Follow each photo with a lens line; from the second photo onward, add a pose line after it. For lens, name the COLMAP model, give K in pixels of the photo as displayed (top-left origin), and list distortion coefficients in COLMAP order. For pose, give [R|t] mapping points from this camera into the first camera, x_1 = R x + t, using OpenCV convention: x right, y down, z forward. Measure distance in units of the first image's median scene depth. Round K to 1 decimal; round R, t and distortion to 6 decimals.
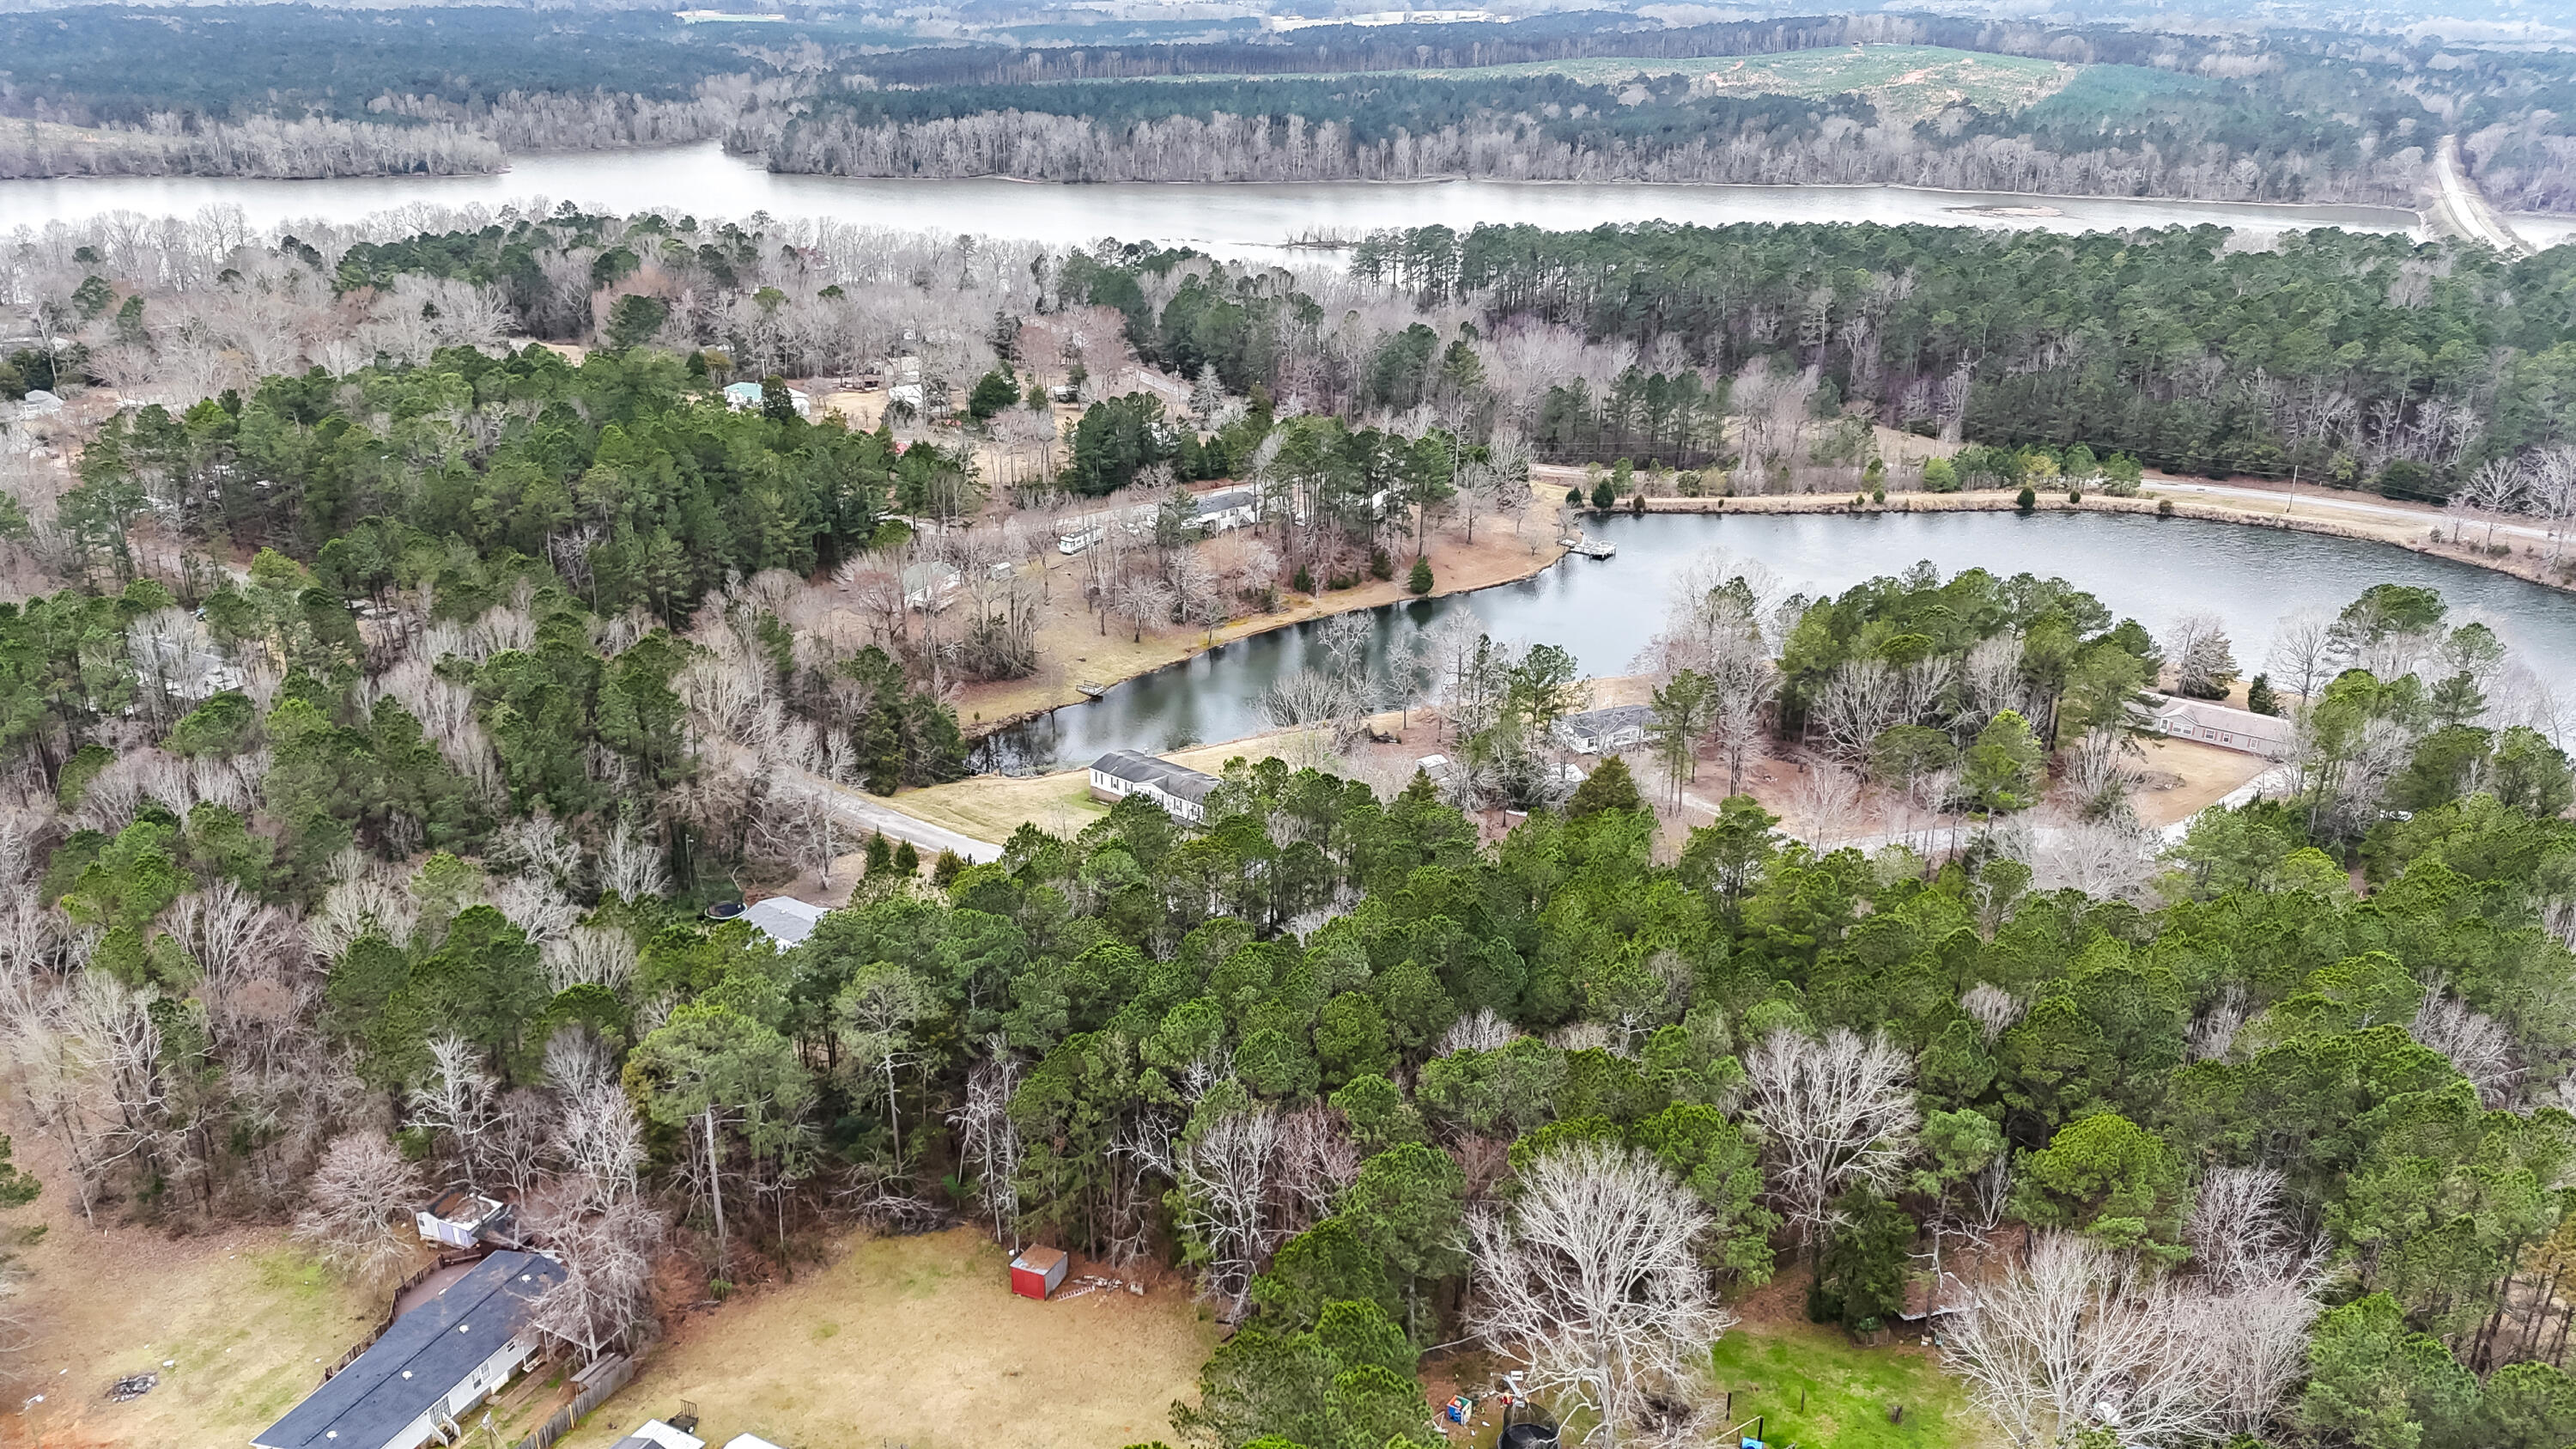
lens RADIAL K [[1905.6, 0, 1280.3], [0, 1905.6, 742.3], [0, 0, 1]] dist [0.083796, -0.093180]
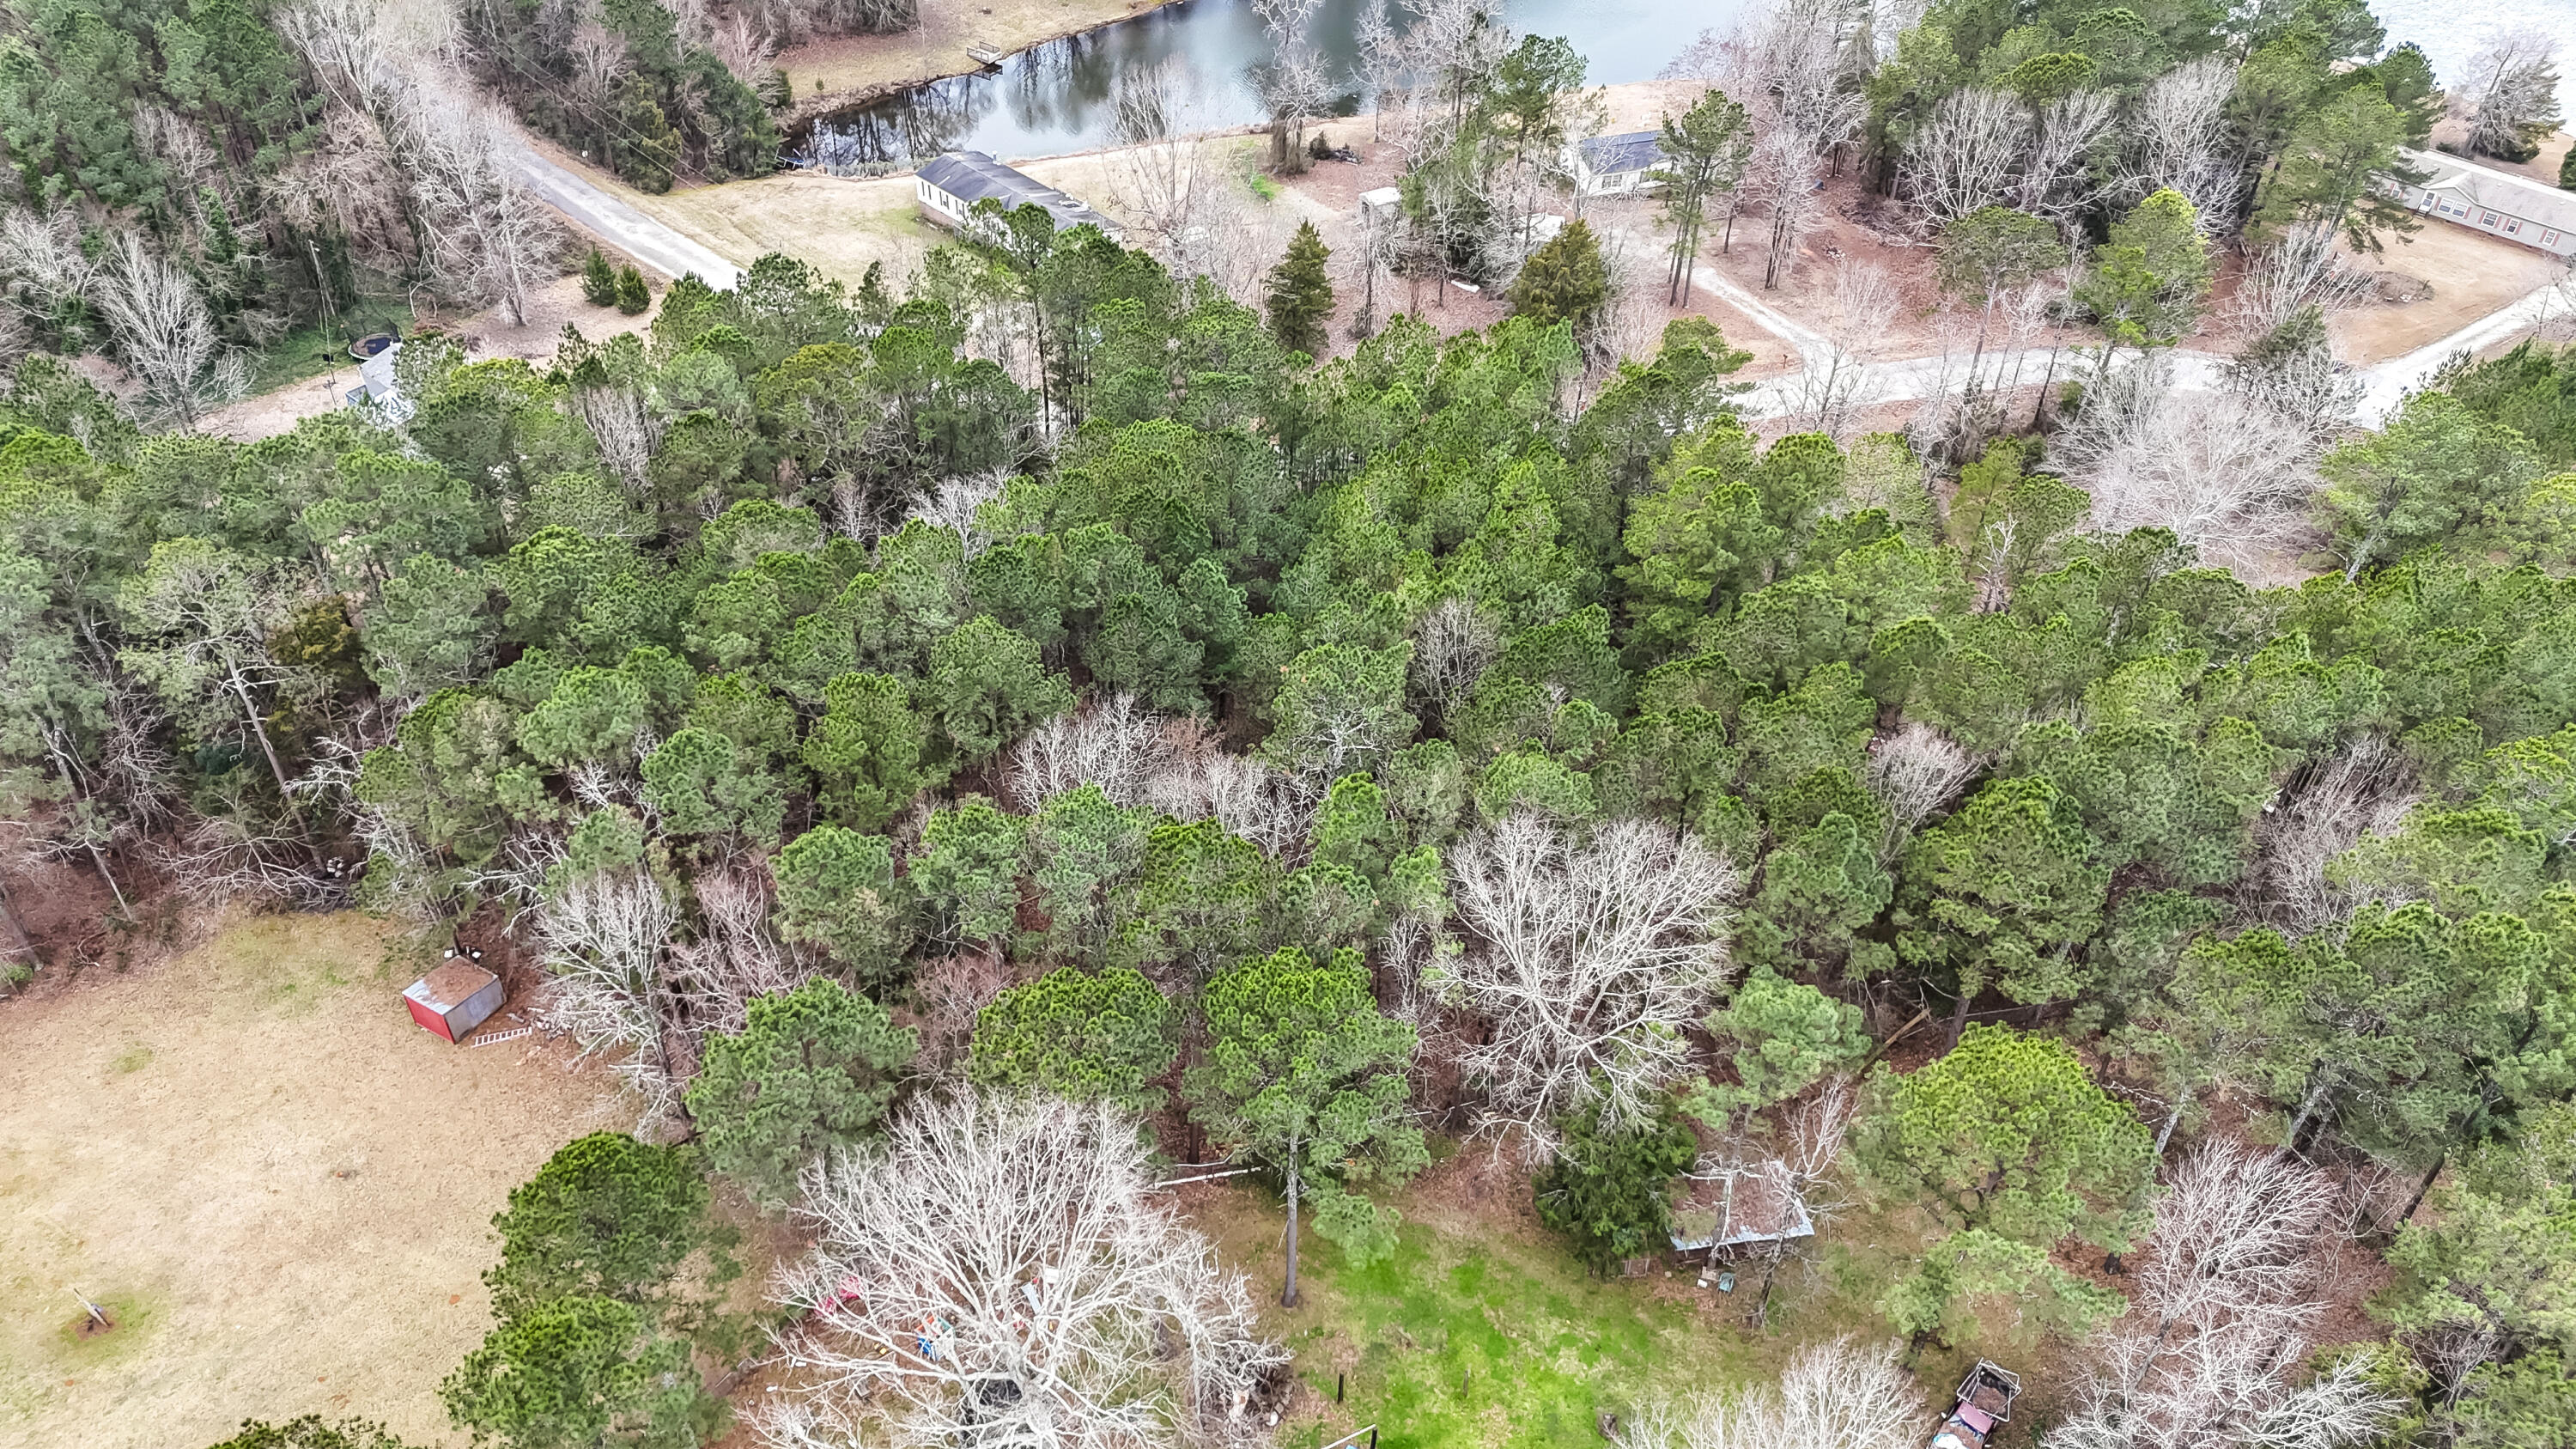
lens RADIAL K [[1905.6, 0, 1280.3], [0, 1905.6, 742.3], [0, 0, 1]] dist [0.083796, -0.093180]
pose [[0.992668, 0.090114, -0.080560, 0.133493], [-0.059409, 0.944159, 0.324089, -0.032057], [0.105266, -0.316927, 0.942590, 0.256948]]
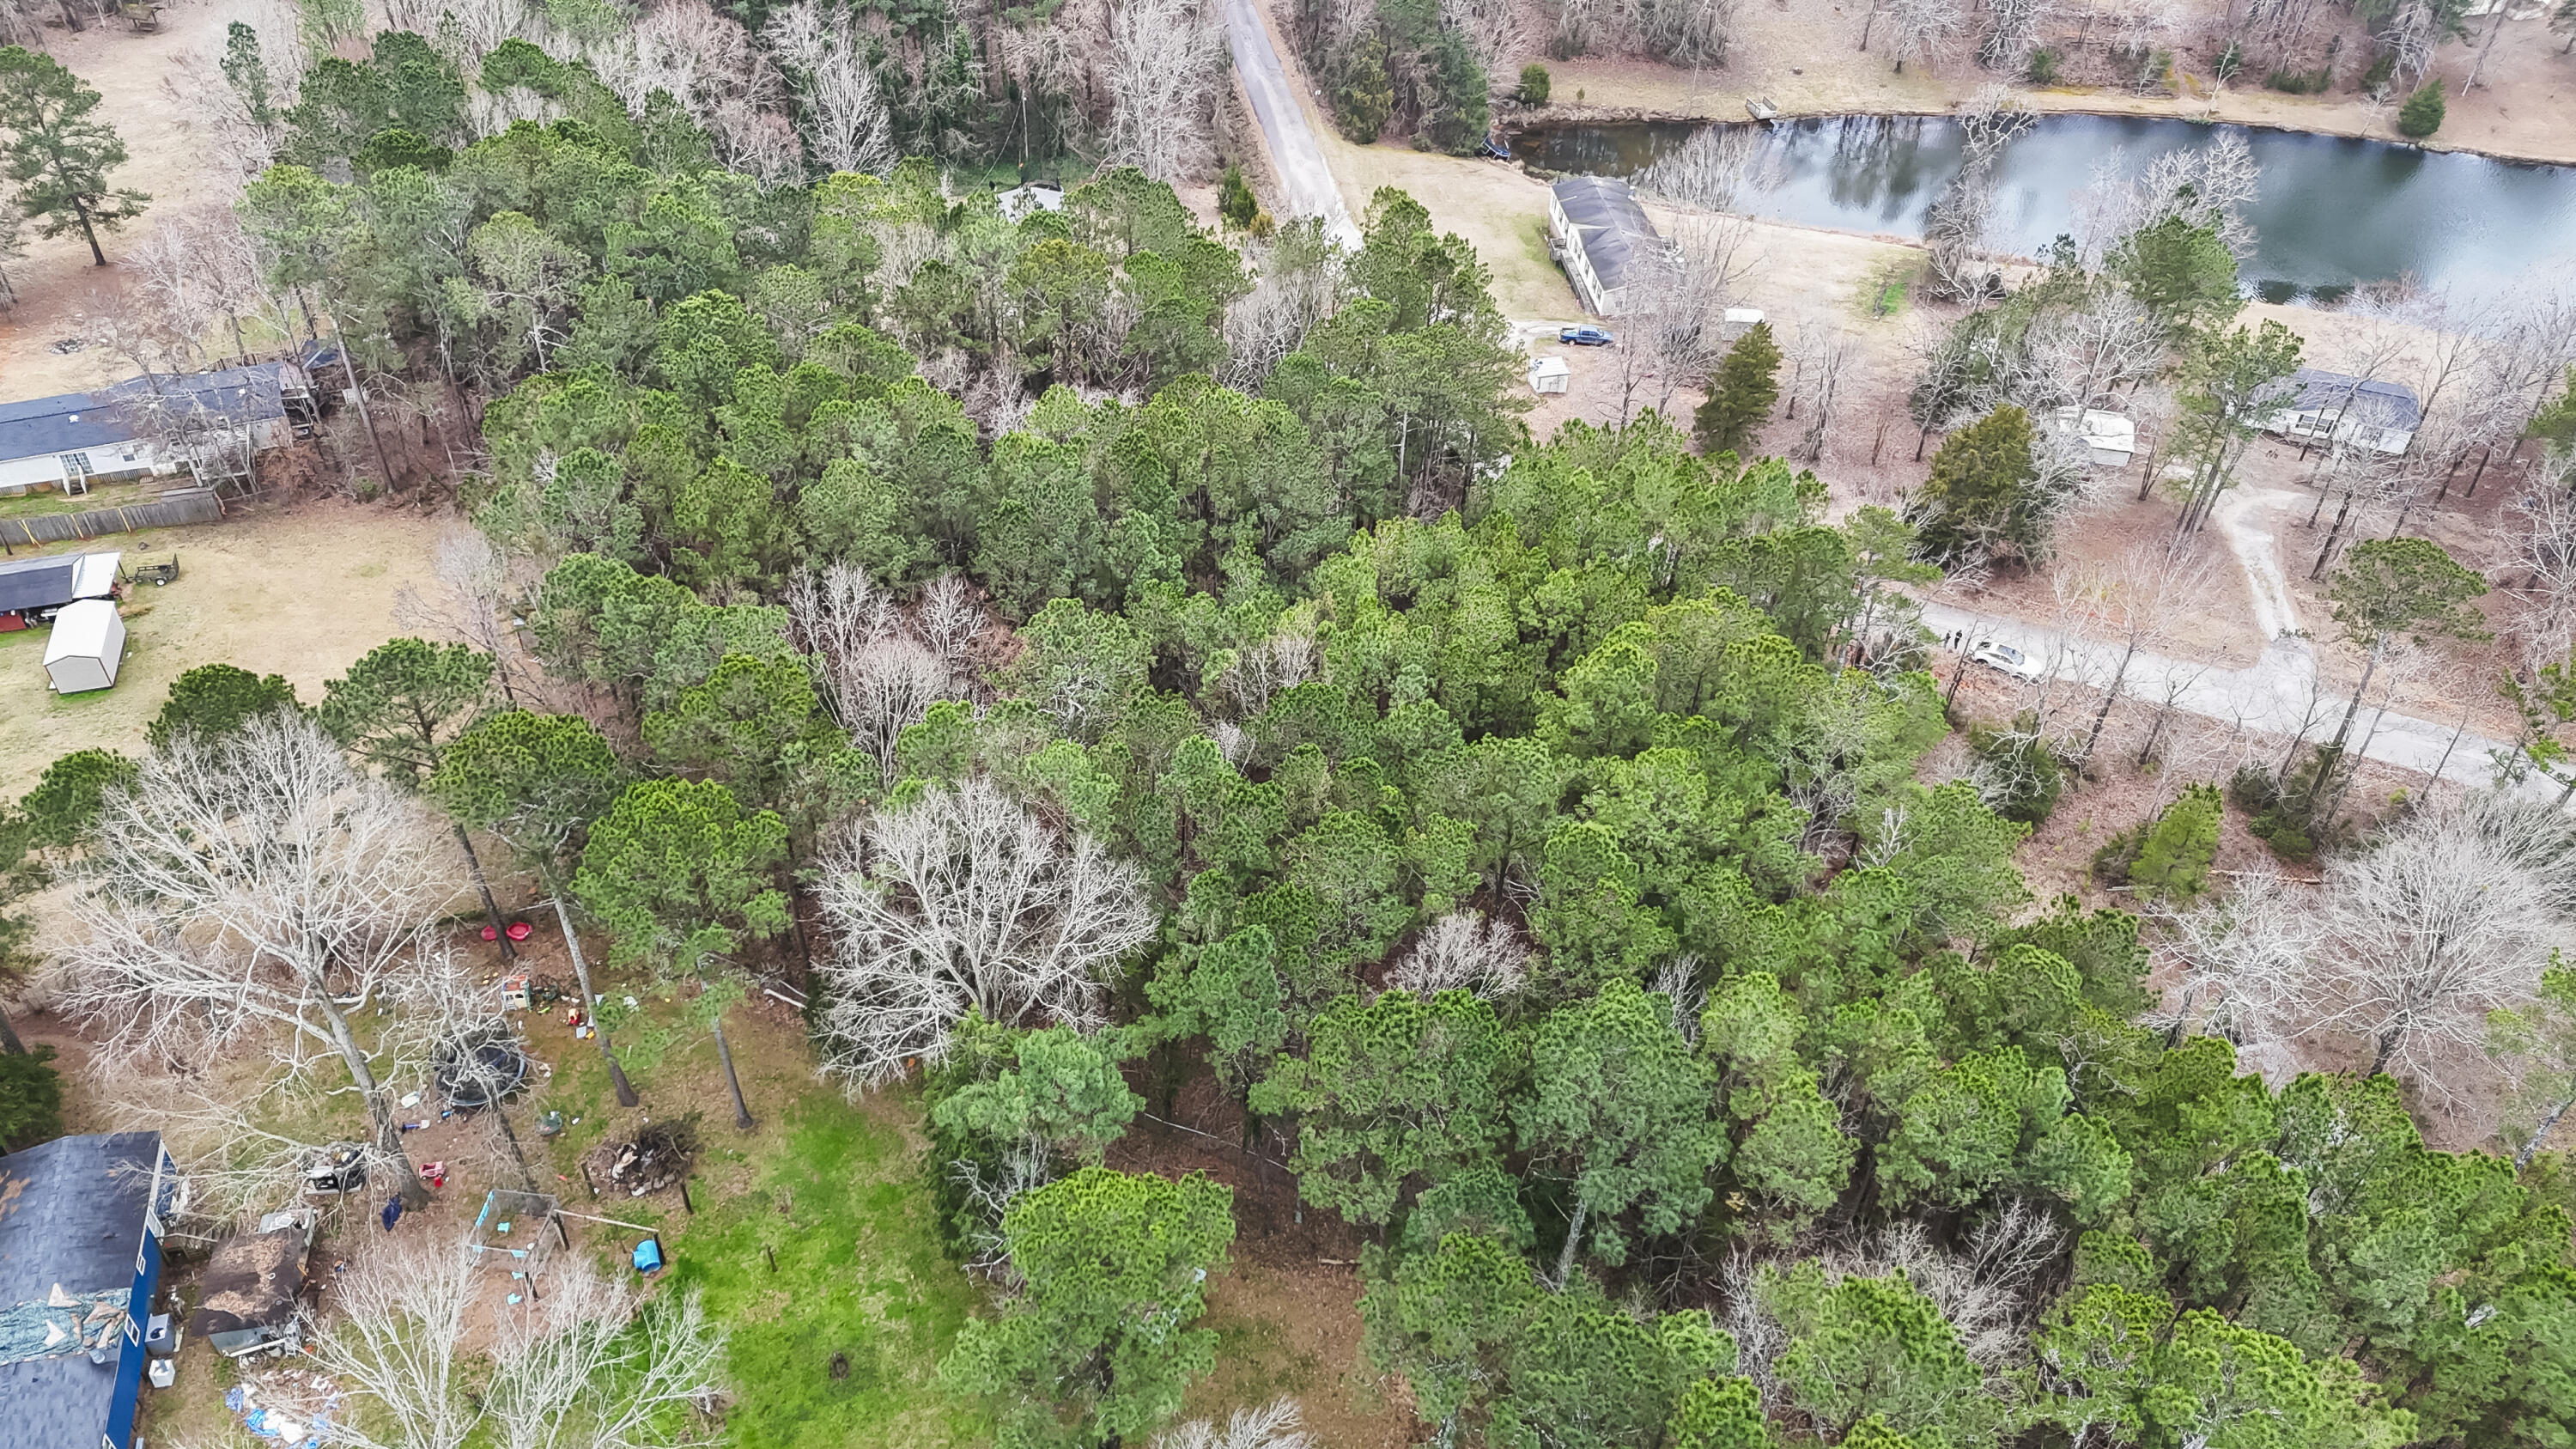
lens RADIAL K [[1905.6, 0, 1280.3], [0, 1905.6, 742.3], [0, 0, 1]] dist [0.083796, -0.093180]
pose [[0.708356, 0.473942, -0.523079, 0.362020], [-0.292876, 0.871601, 0.393111, -0.069137], [0.642227, -0.125265, 0.756210, 0.349344]]
